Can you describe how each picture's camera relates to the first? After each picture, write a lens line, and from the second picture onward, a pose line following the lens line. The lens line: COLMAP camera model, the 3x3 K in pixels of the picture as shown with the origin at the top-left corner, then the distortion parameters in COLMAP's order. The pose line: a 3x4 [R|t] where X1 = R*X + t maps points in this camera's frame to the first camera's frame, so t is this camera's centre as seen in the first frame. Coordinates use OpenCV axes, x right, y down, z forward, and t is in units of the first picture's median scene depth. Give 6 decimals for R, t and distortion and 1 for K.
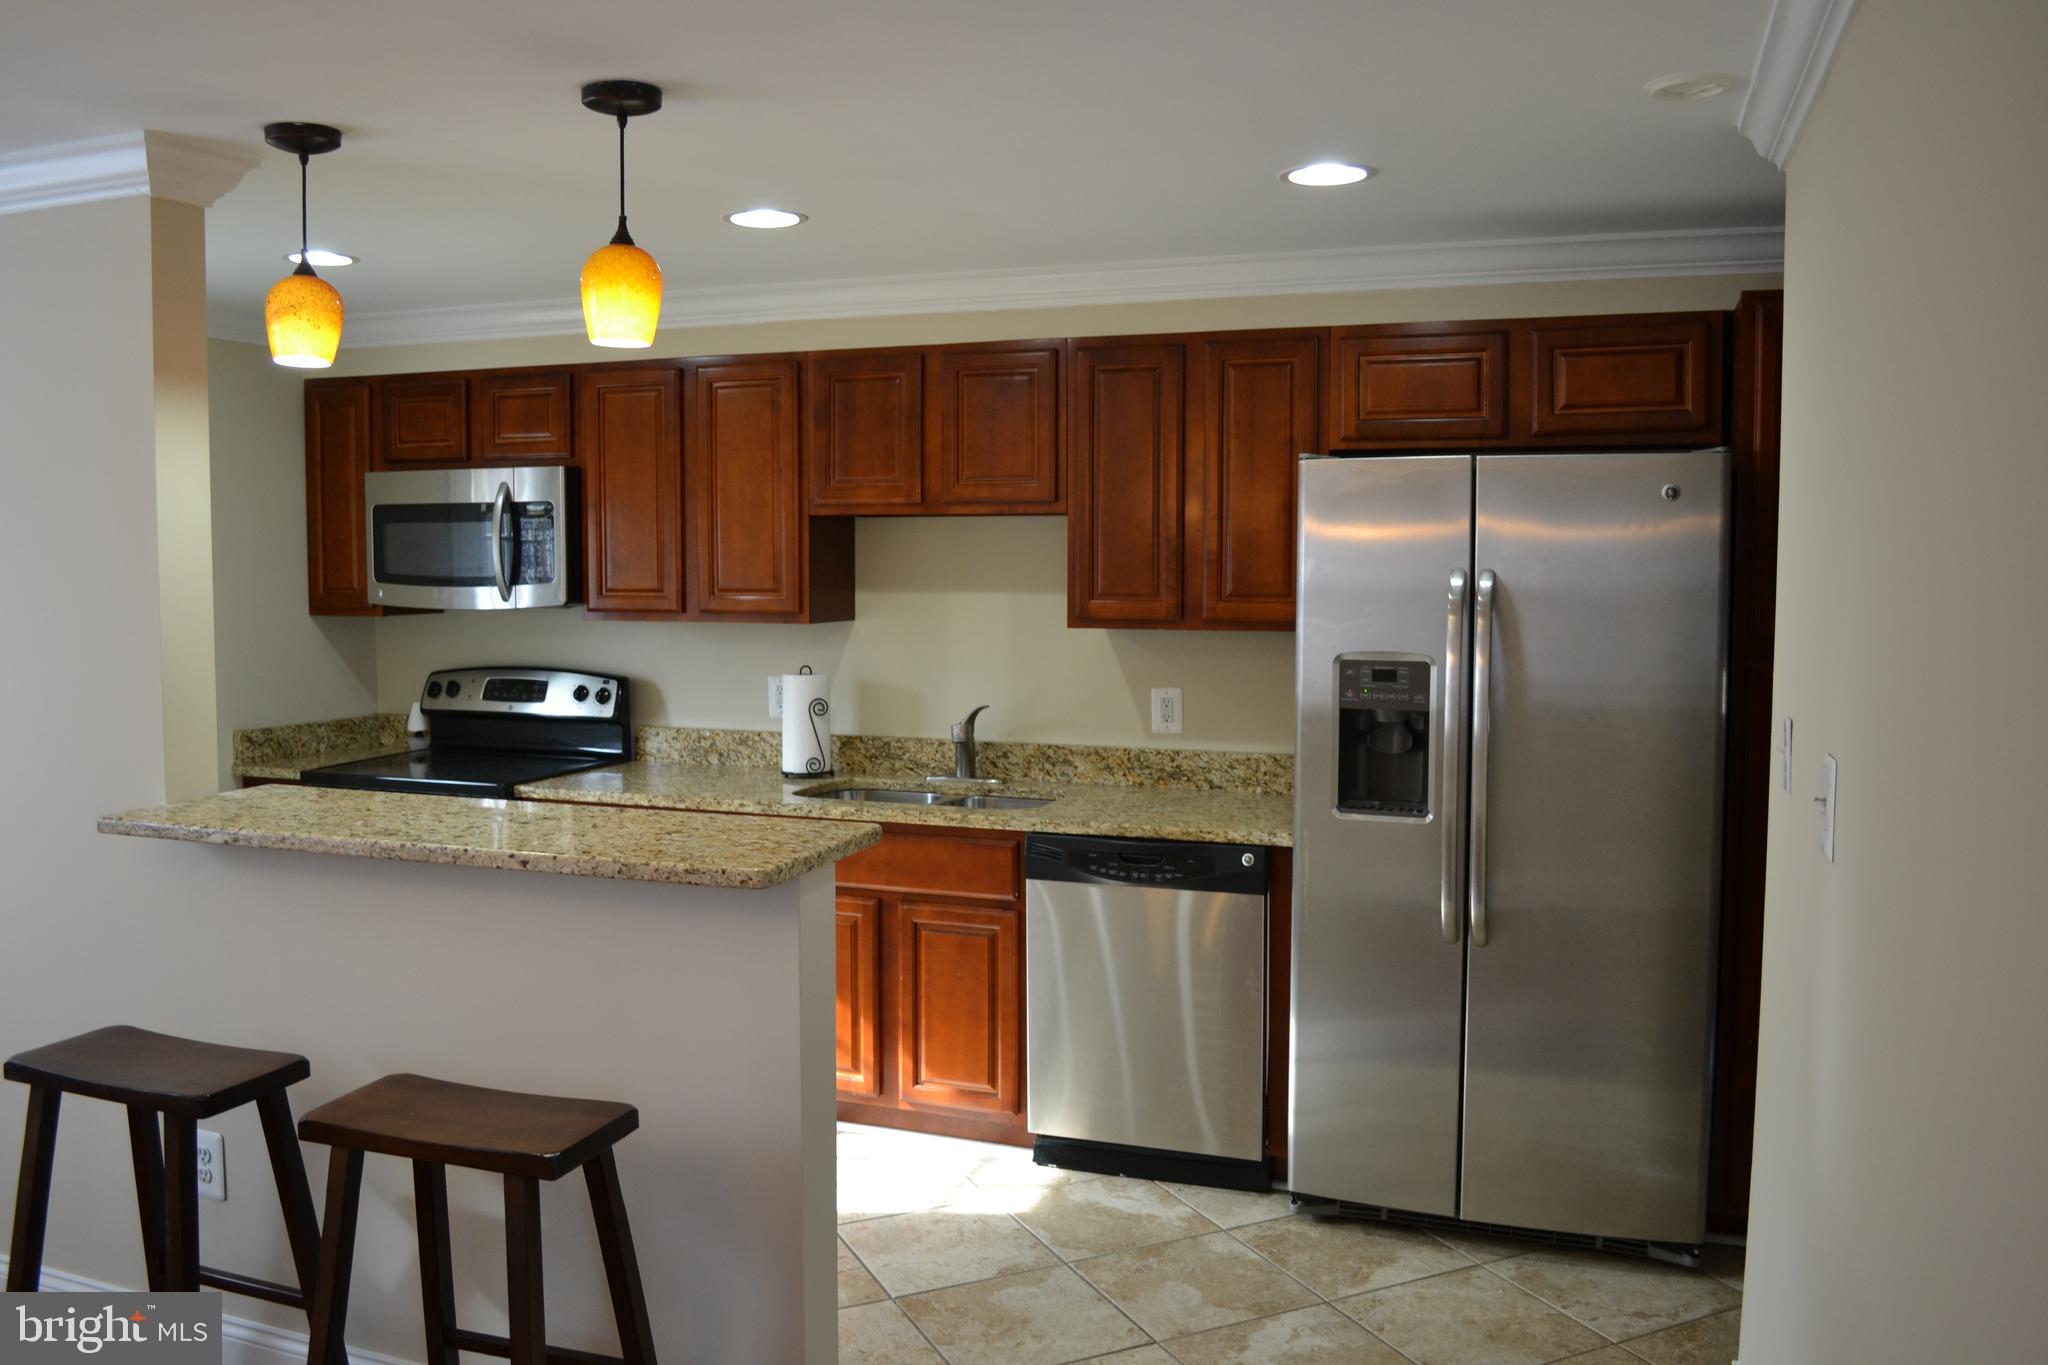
lens RADIAL K [[1632.4, 0, 981.7], [0, 1632.4, 653.0], [0, 0, 1]] dist [-0.064840, -0.005832]
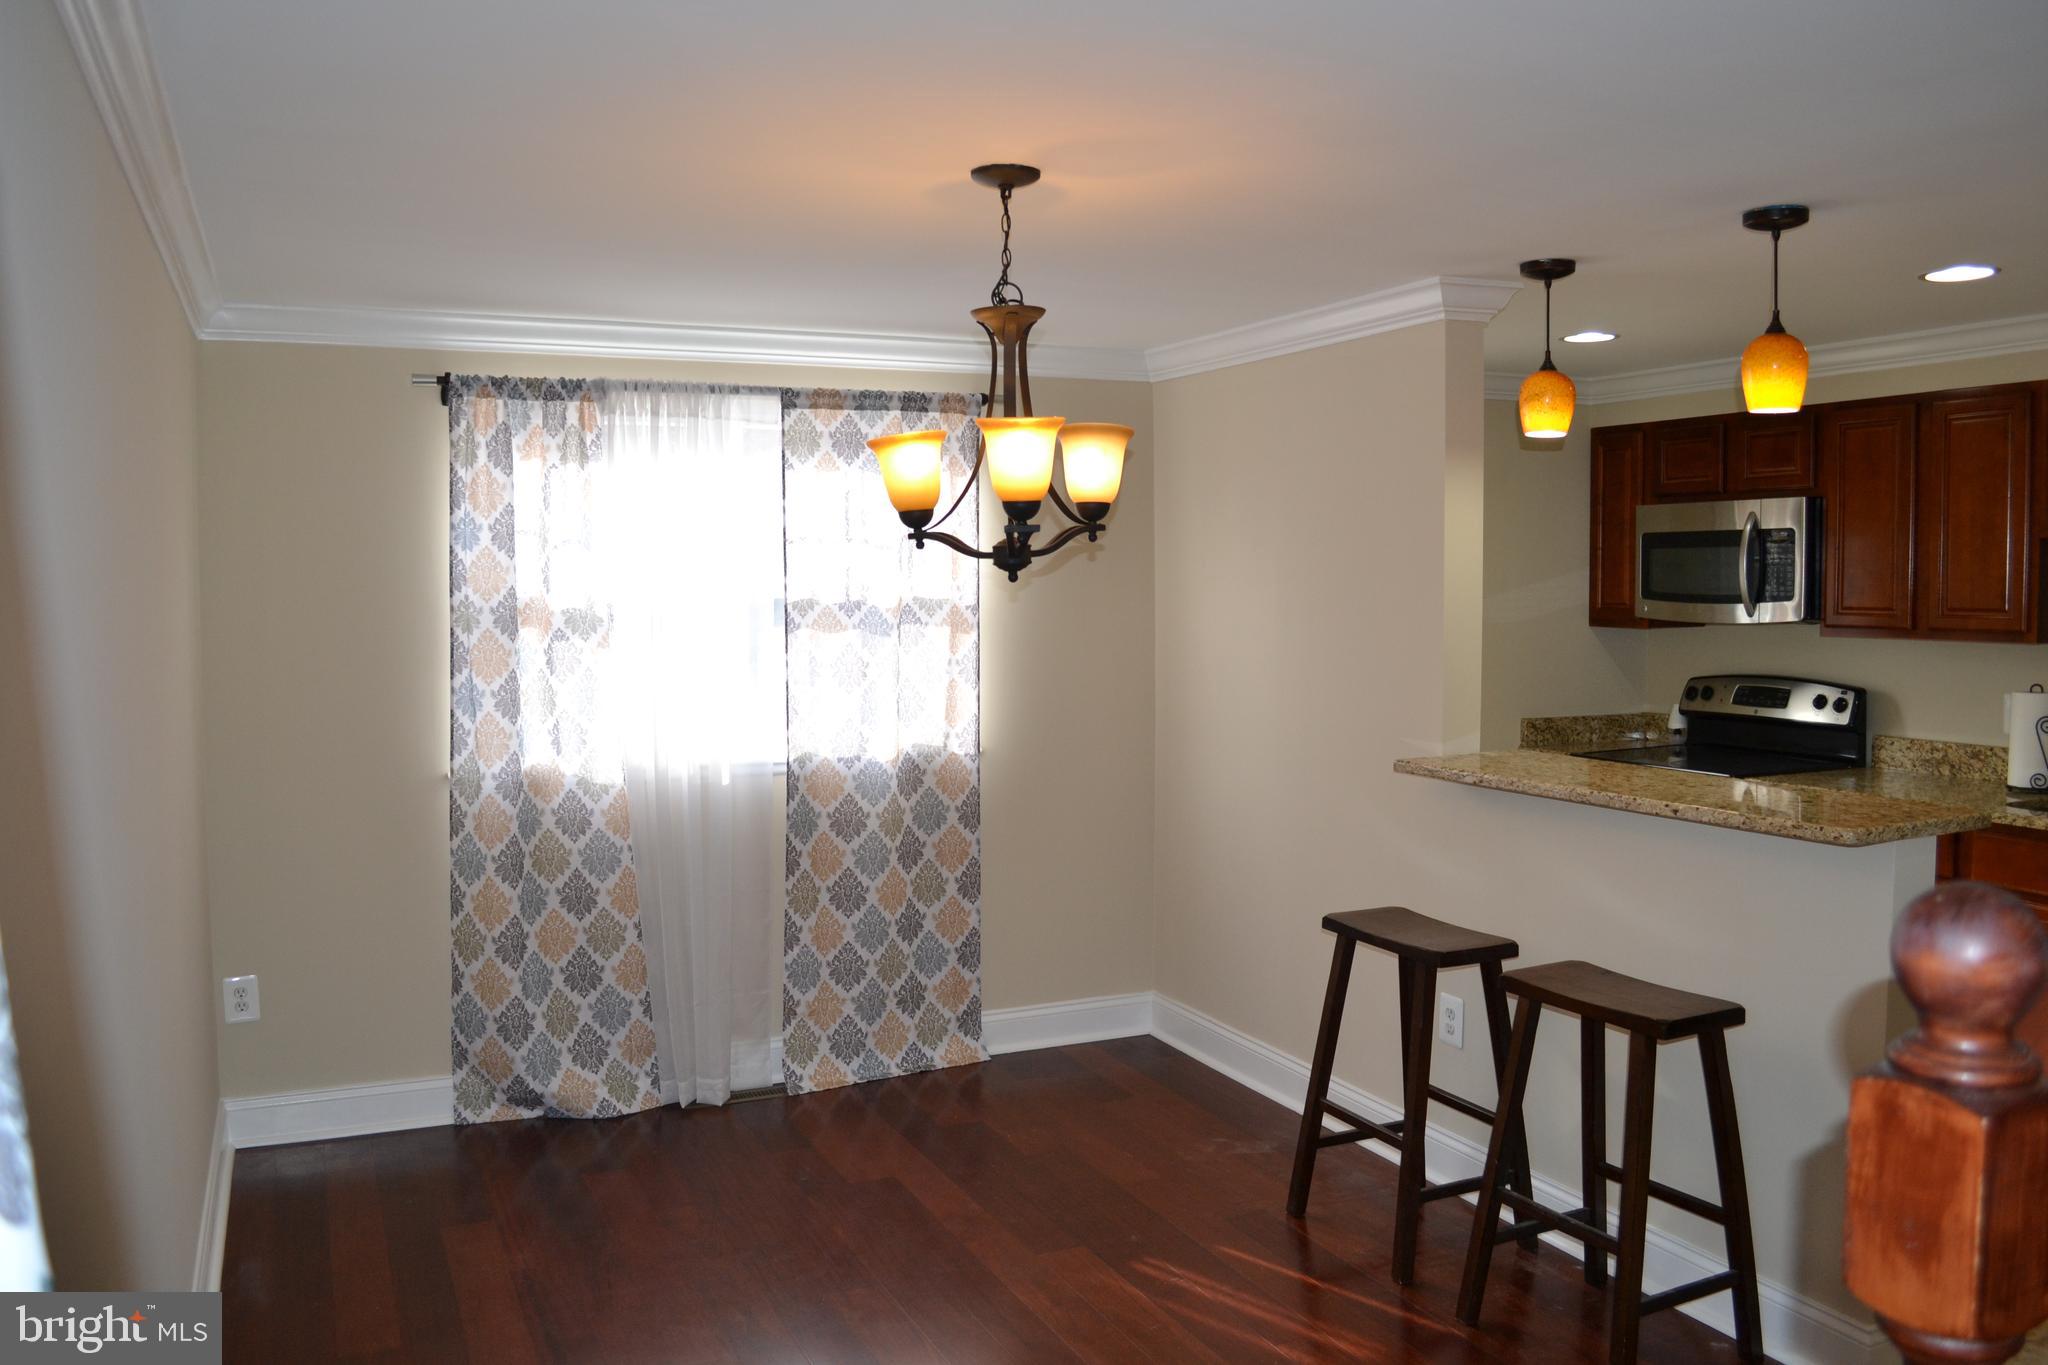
lens RADIAL K [[1632.4, 0, 1009.0], [0, 1632.4, 670.3], [0, 0, 1]] dist [-0.064840, -0.005832]
pose [[0.712381, 0.037081, -0.700812, 0.128135], [-0.036906, 0.999201, 0.015353, 0.007354], [0.700822, 0.014927, 0.713180, -0.165579]]
